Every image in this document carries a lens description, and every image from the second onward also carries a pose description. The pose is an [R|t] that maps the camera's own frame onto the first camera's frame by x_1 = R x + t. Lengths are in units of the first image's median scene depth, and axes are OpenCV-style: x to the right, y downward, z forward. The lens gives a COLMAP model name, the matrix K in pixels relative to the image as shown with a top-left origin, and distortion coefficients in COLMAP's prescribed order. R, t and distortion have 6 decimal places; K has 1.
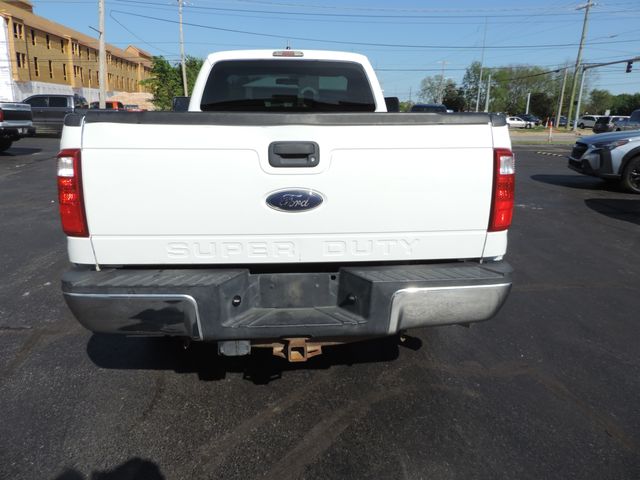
lens RADIAL K [[441.0, 0, 320.0], [0, 441.0, 240.0], [0, 0, 1]] dist [-0.025817, -0.002267]
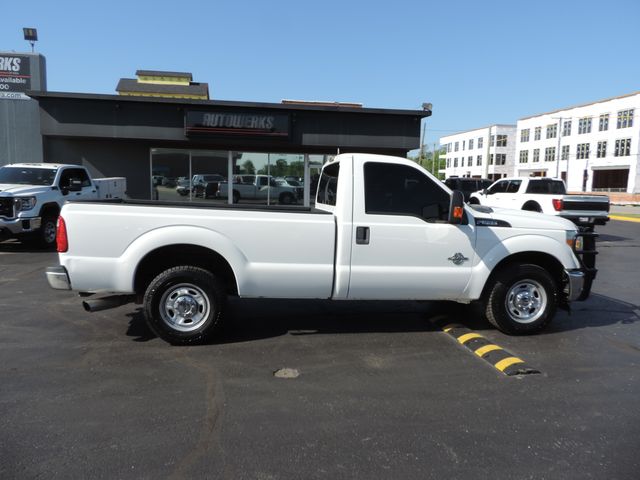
lens RADIAL K [[441.0, 0, 320.0], [0, 441.0, 240.0], [0, 0, 1]] dist [-0.025817, -0.002267]
pose [[0.018357, 0.063522, -0.997812, 1.651503], [-0.266272, 0.962249, 0.056359, -0.353374], [0.963723, 0.264654, 0.034578, 1.354808]]
